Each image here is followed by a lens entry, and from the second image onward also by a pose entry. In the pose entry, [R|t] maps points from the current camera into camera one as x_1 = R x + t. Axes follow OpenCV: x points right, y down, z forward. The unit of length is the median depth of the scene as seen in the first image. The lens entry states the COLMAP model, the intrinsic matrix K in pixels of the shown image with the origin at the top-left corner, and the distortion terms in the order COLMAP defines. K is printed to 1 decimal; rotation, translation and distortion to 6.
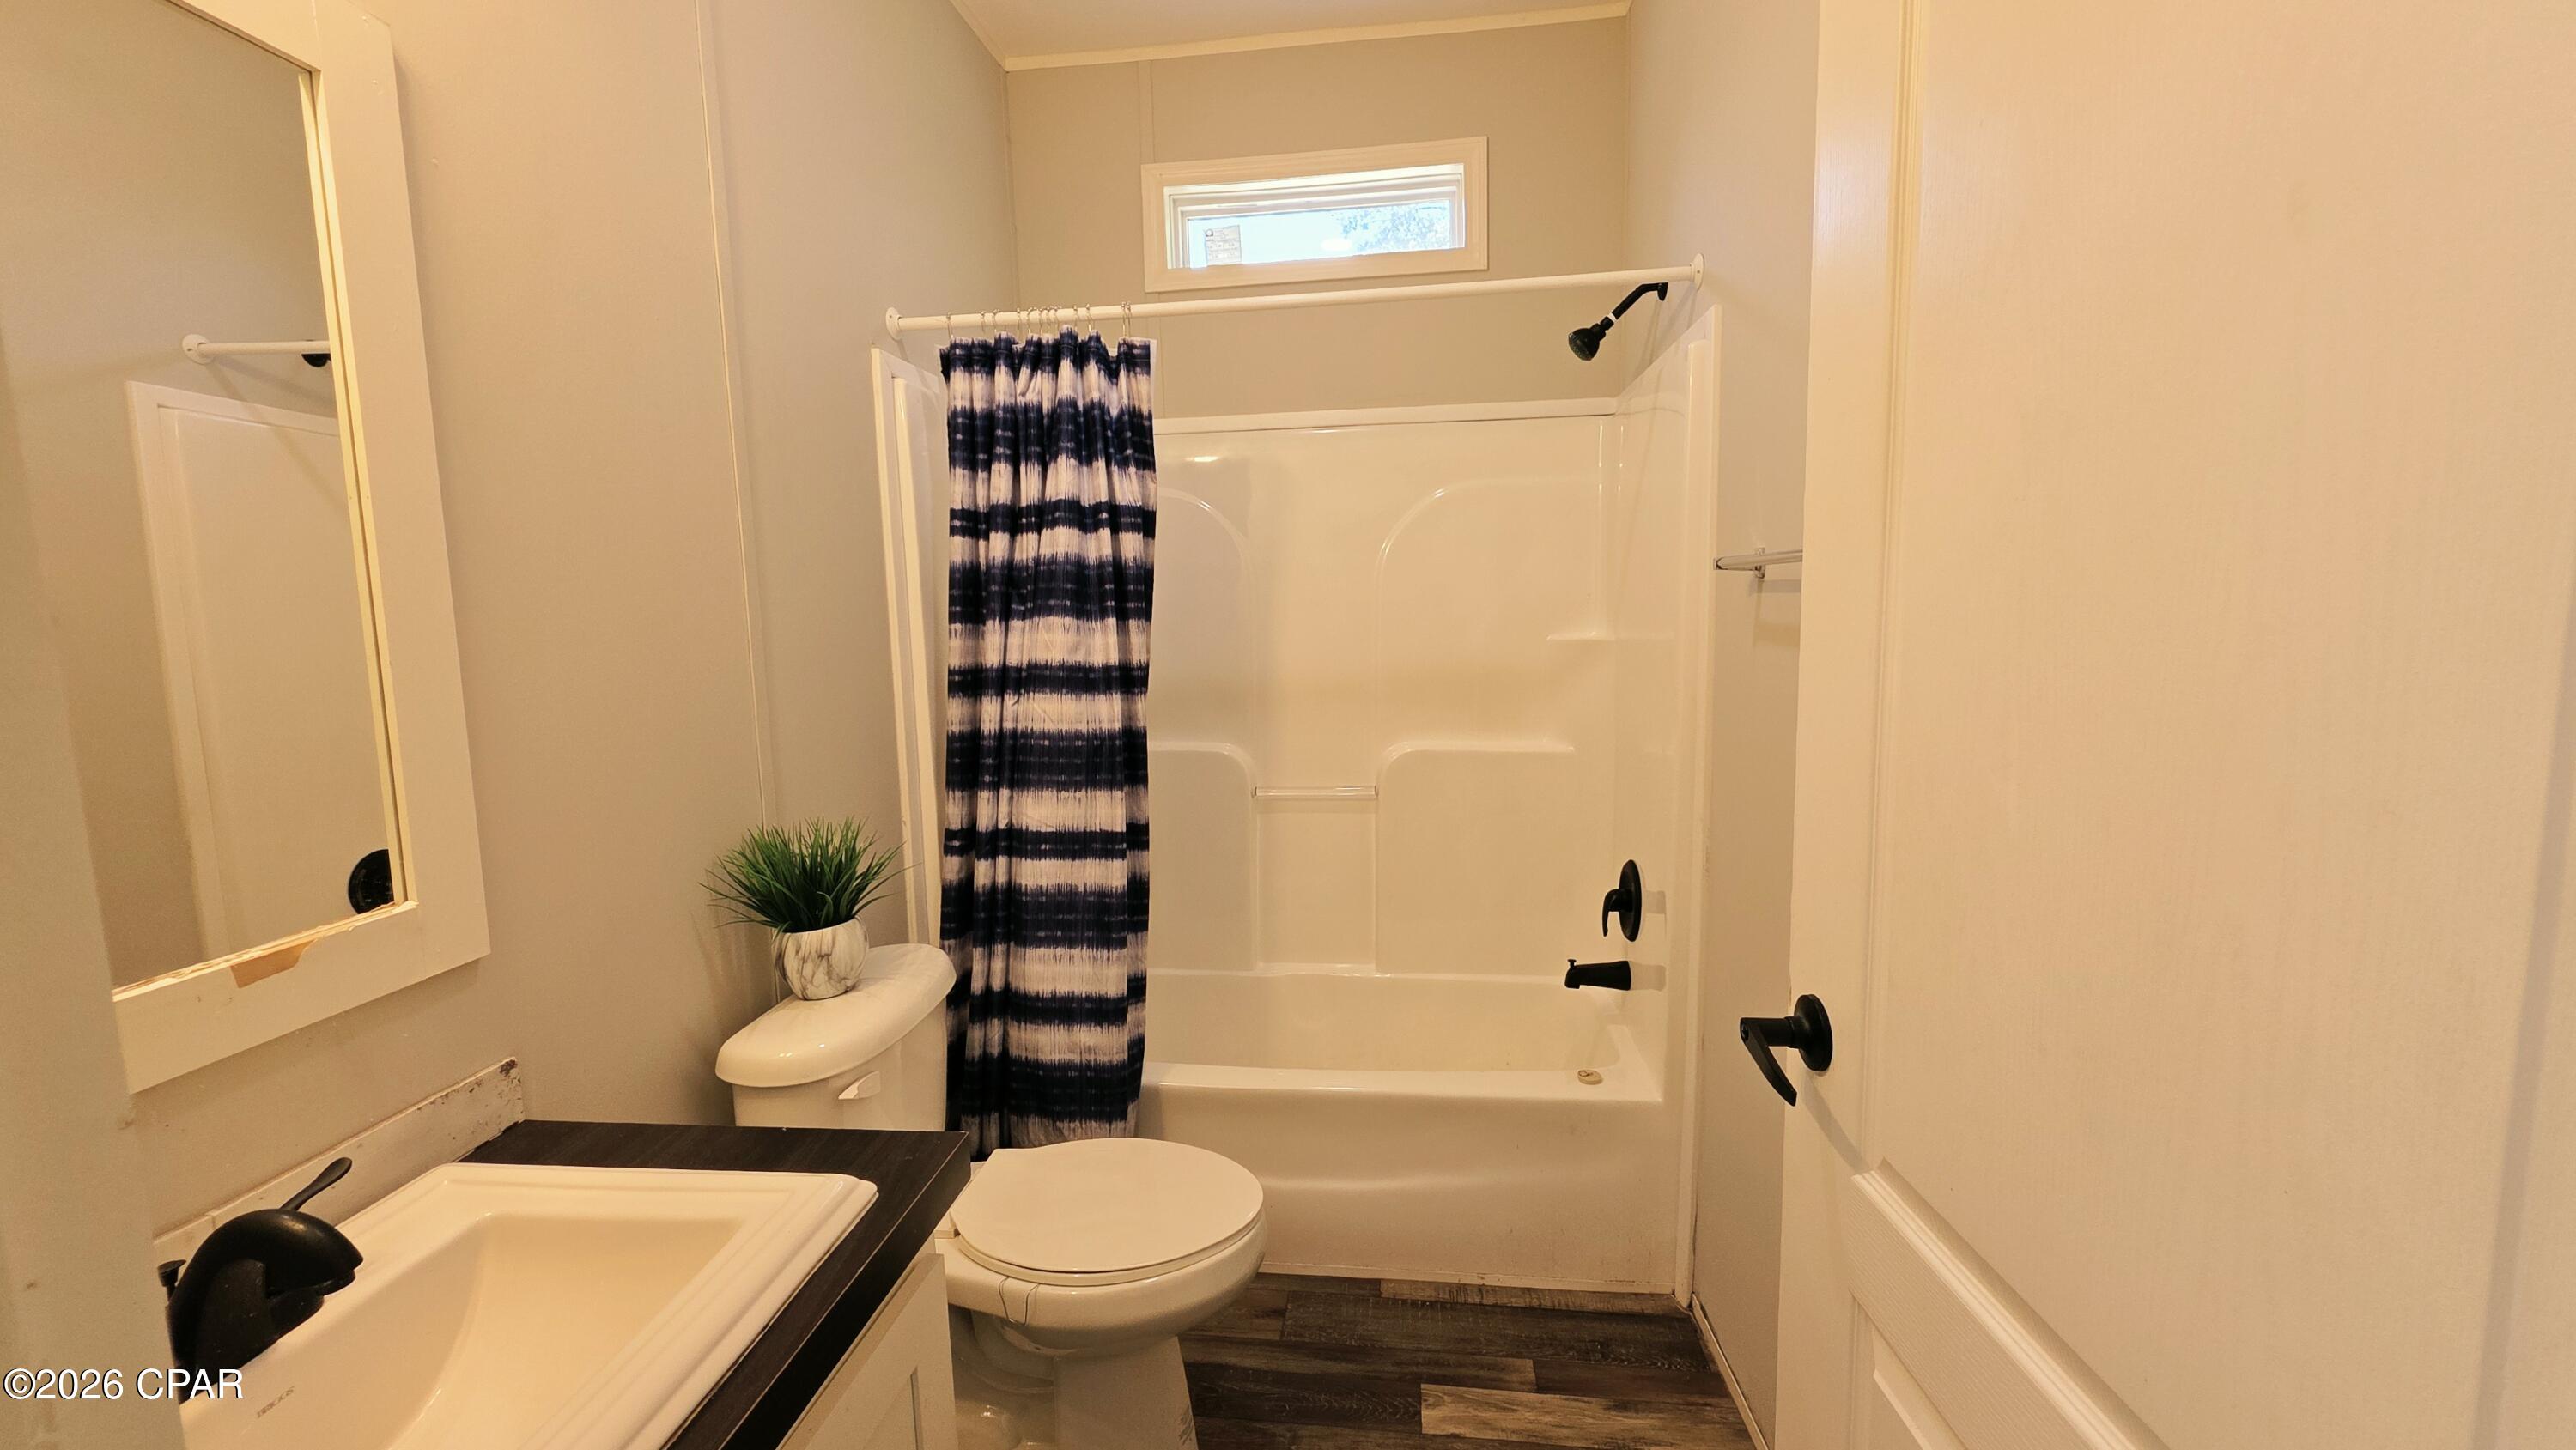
lens RADIAL K [[1032.6, 0, 1272.3], [0, 1032.6, 714.7], [0, 0, 1]] dist [0.002458, -0.000209]
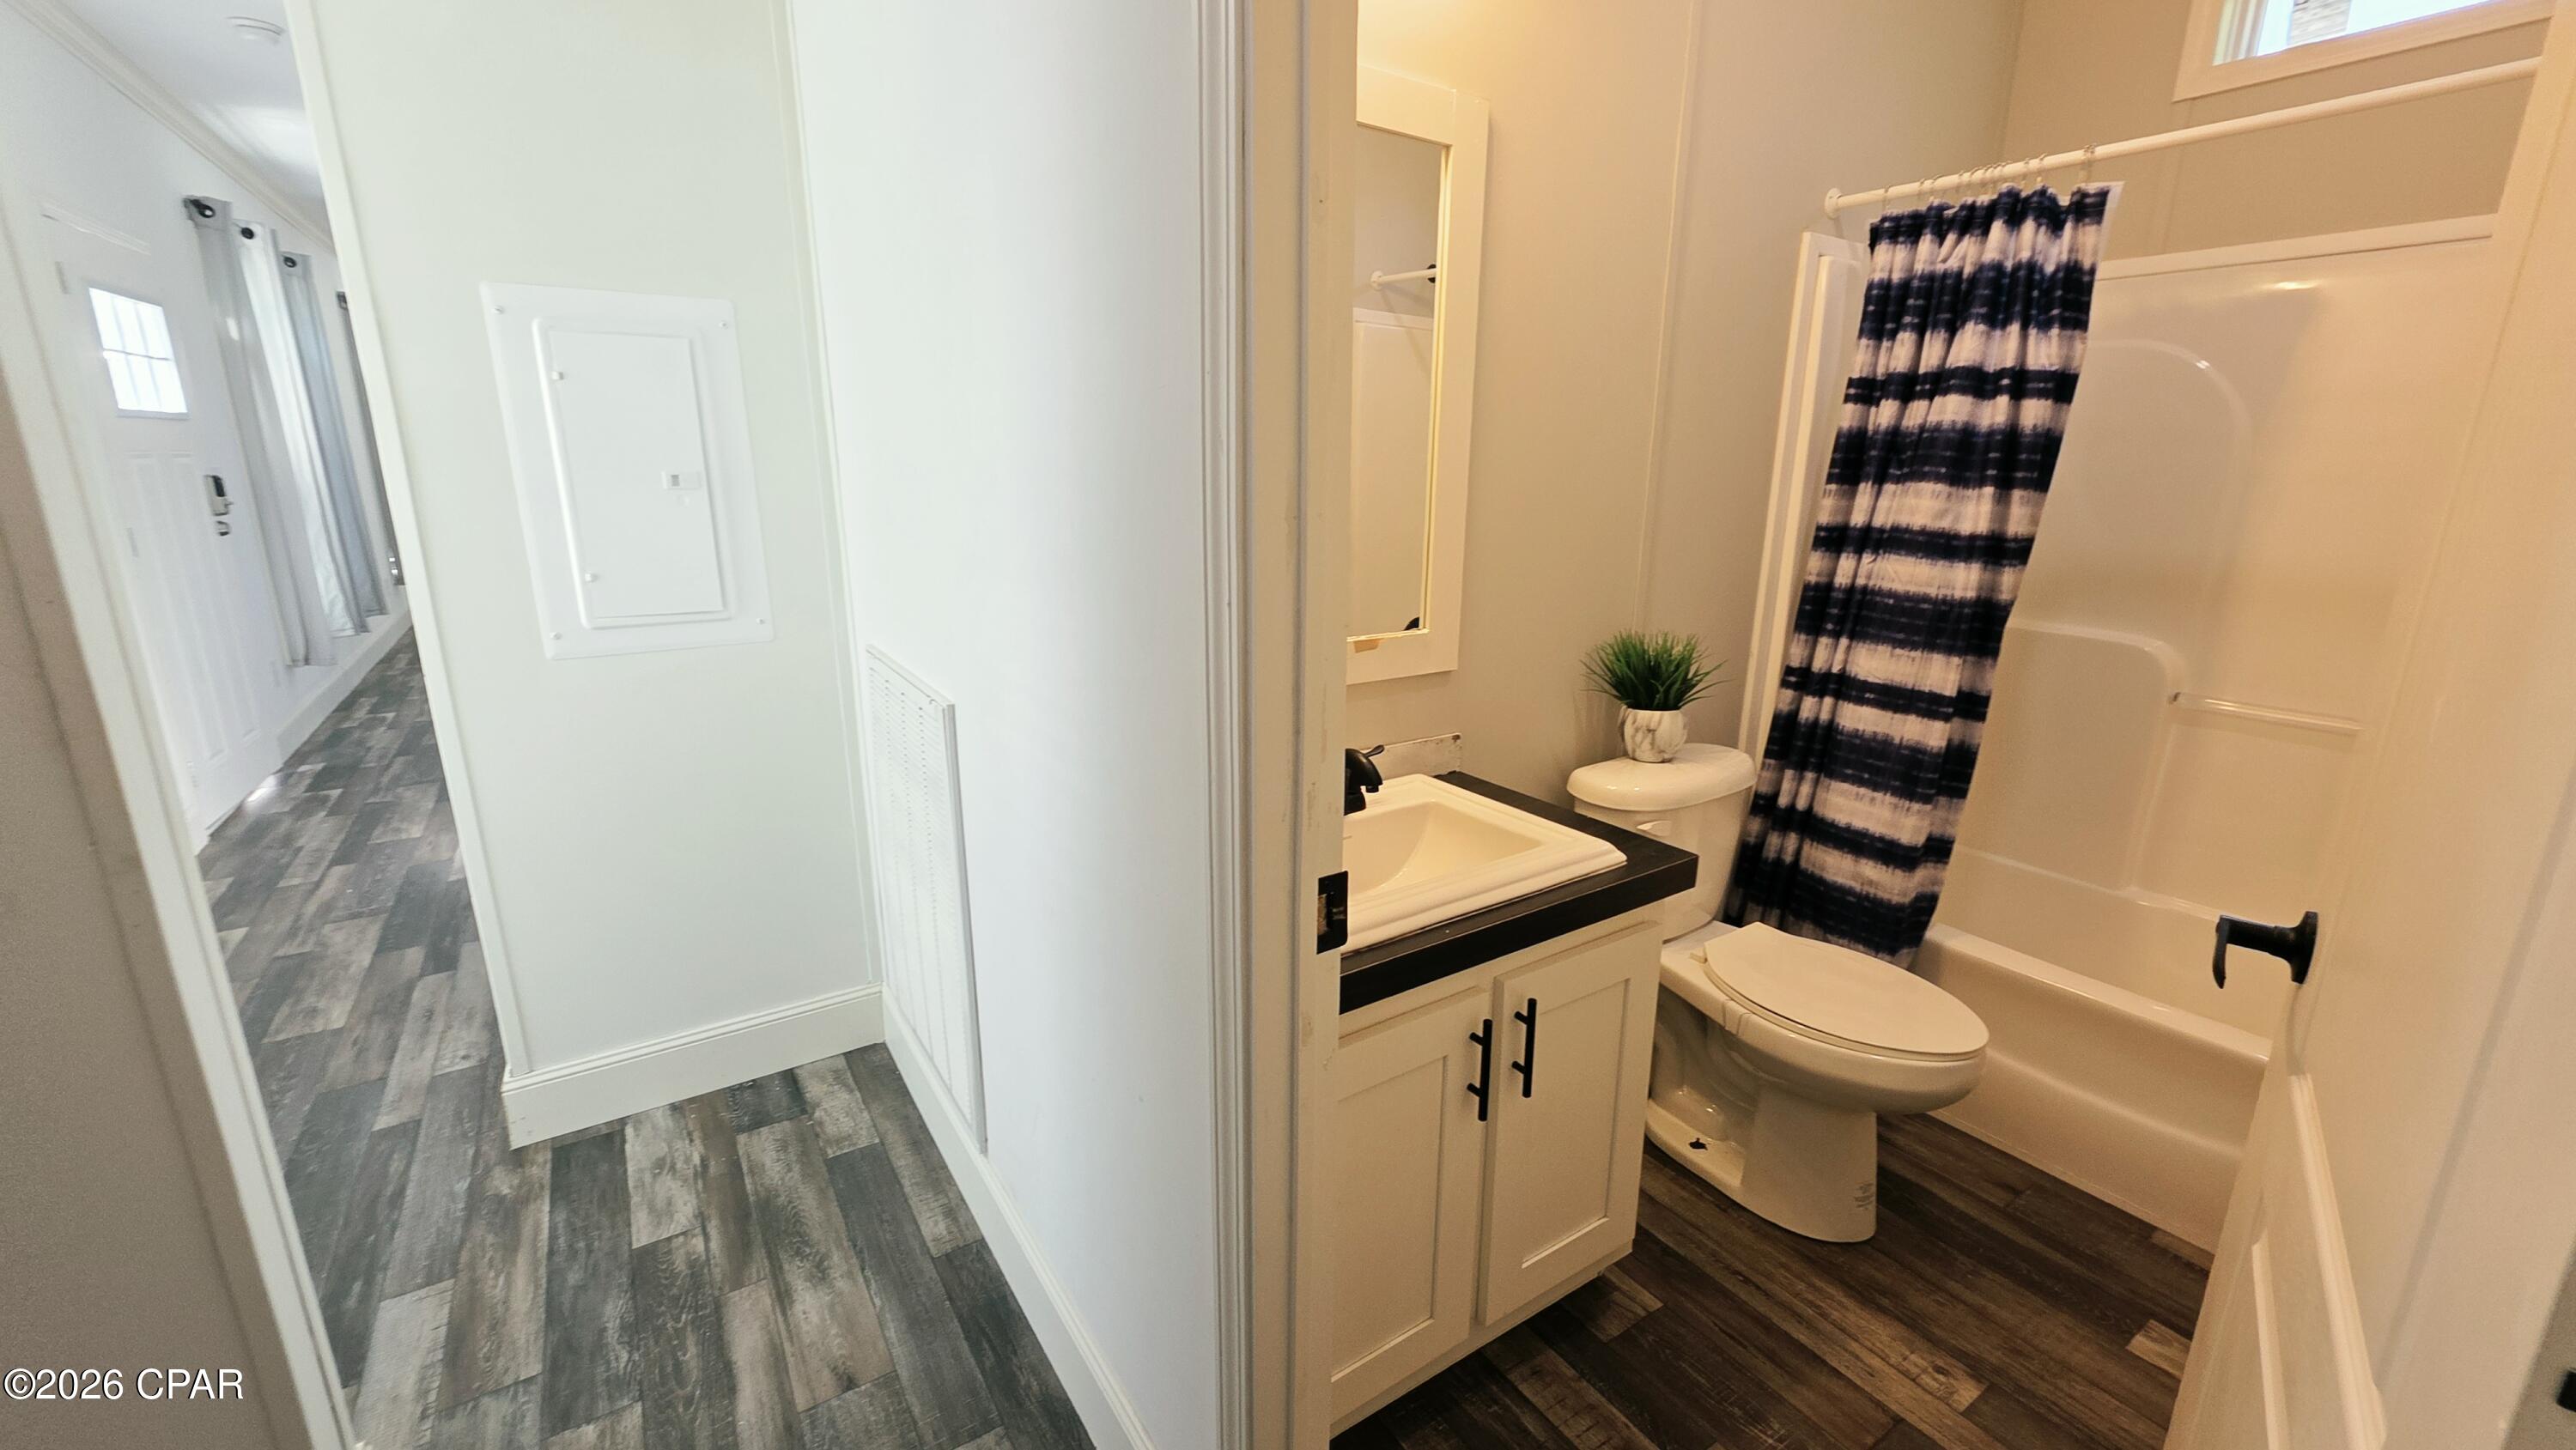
lens RADIAL K [[1032.6, 0, 1284.9], [0, 1032.6, 727.4], [0, 0, 1]] dist [0.002458, -0.000209]
pose [[0.650075, 0.225500, -0.725639, 0.182320], [-0.109947, 0.972816, 0.203815, 0.004775], [0.751873, -0.052713, 0.657197, -0.194822]]
